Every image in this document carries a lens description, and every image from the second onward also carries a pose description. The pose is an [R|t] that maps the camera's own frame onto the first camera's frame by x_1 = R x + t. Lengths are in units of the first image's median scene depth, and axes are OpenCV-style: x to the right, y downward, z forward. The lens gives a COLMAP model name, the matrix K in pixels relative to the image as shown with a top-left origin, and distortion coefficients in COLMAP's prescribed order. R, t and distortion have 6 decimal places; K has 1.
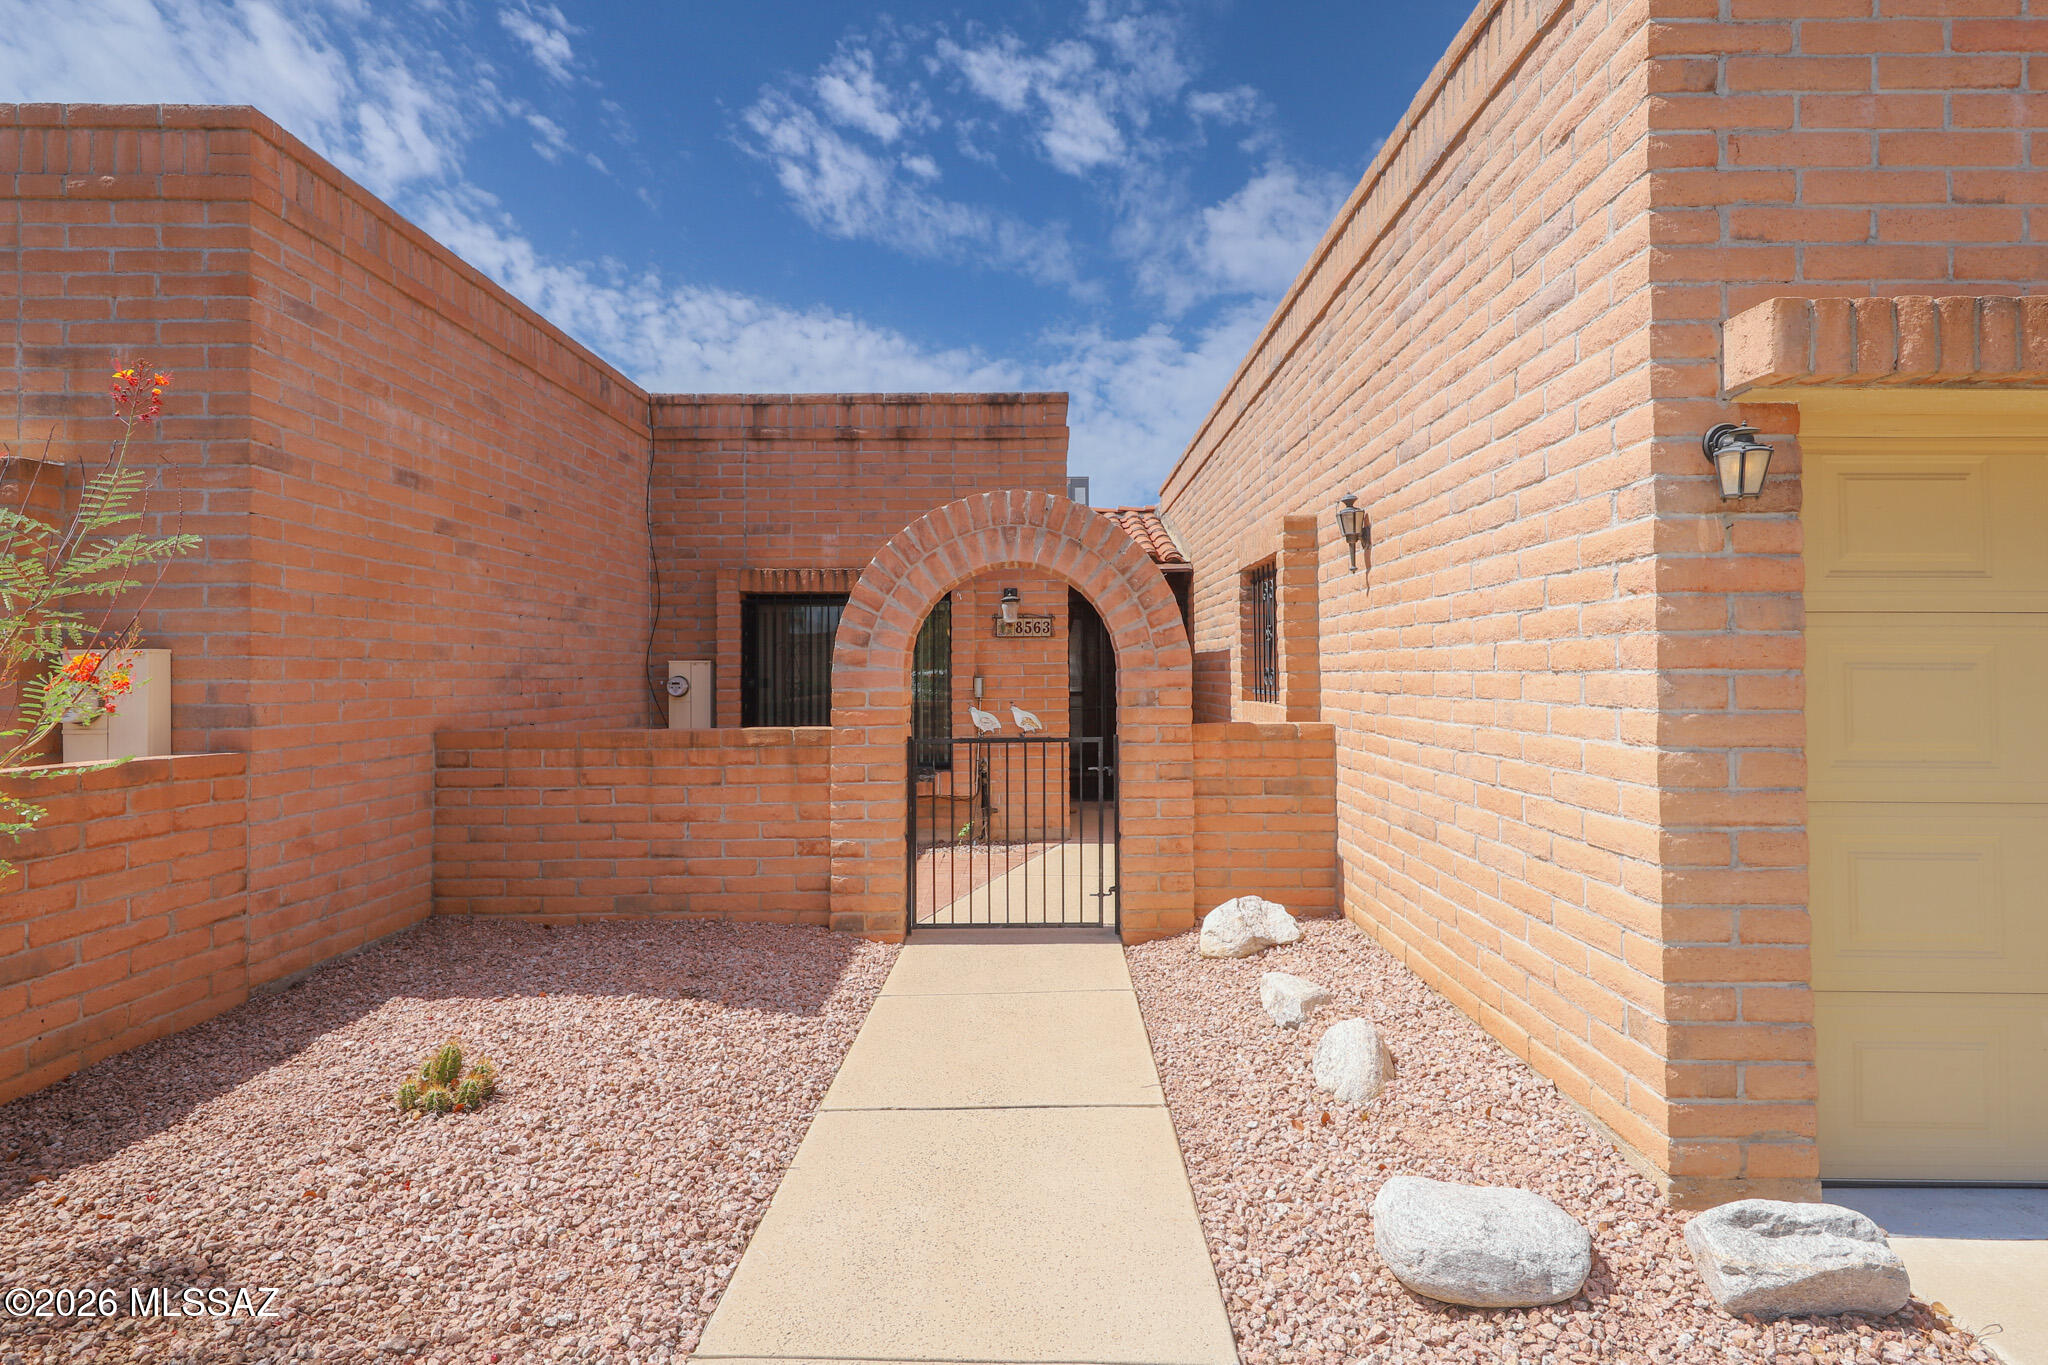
lens RADIAL K [[1046.2, 0, 1055.1], [0, 1046.2, 633.8], [0, 0, 1]] dist [0.040949, -0.038484]
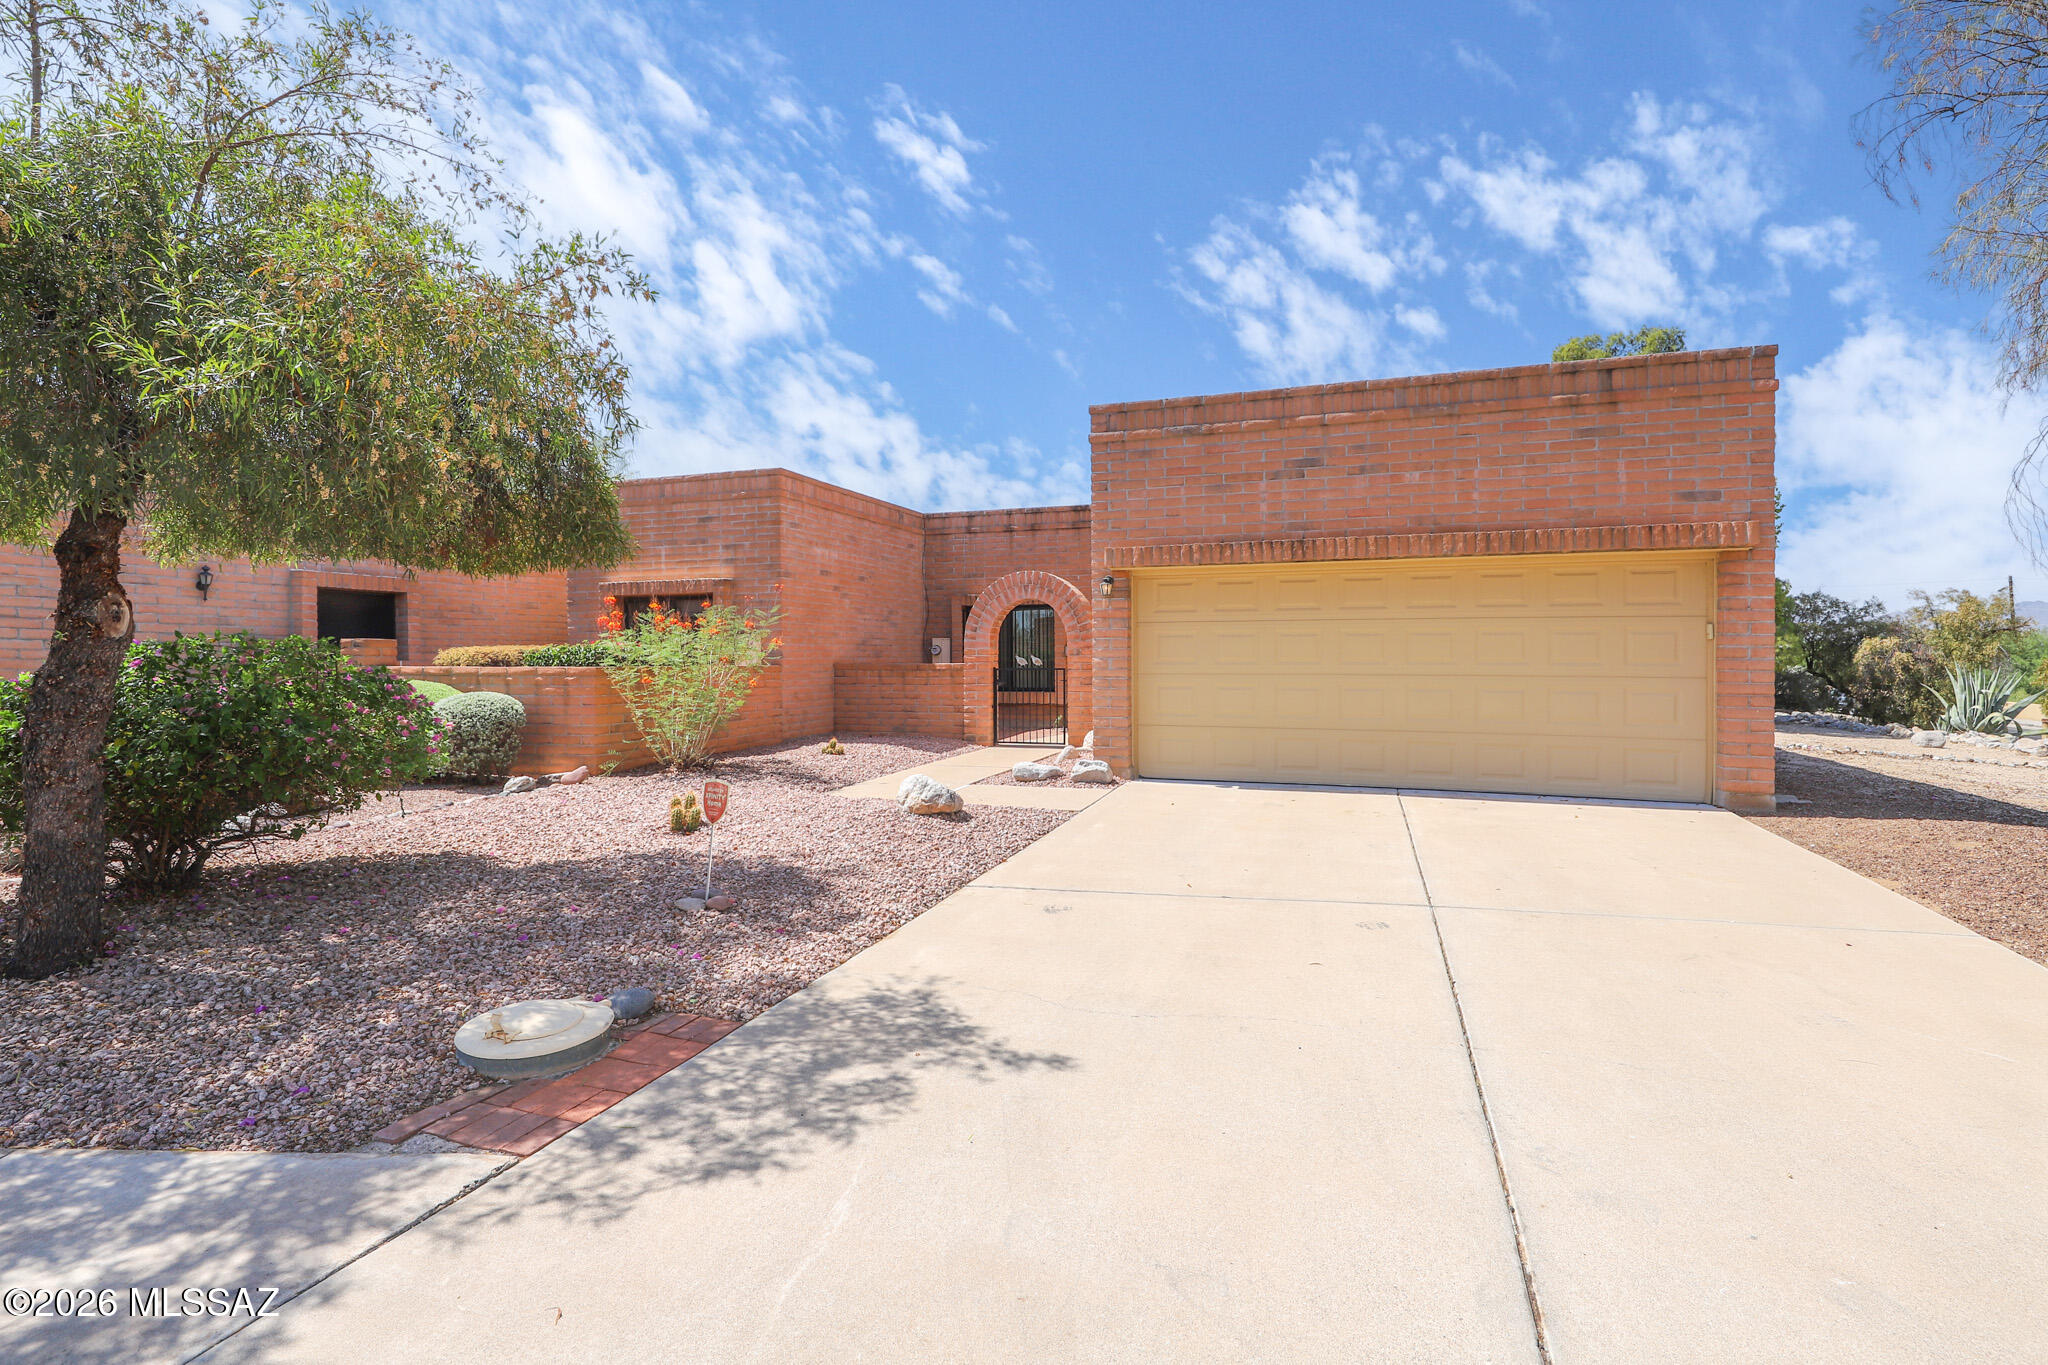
lens RADIAL K [[972.1, 0, 1024.8], [0, 972.1, 623.9], [0, 0, 1]] dist [0.030989, -0.000239]
pose [[0.935916, -0.006641, -0.352162, 0.761296], [0.009388, 0.999937, 0.006093, -0.021303], [0.352099, -0.009009, 0.935919, -1.180241]]
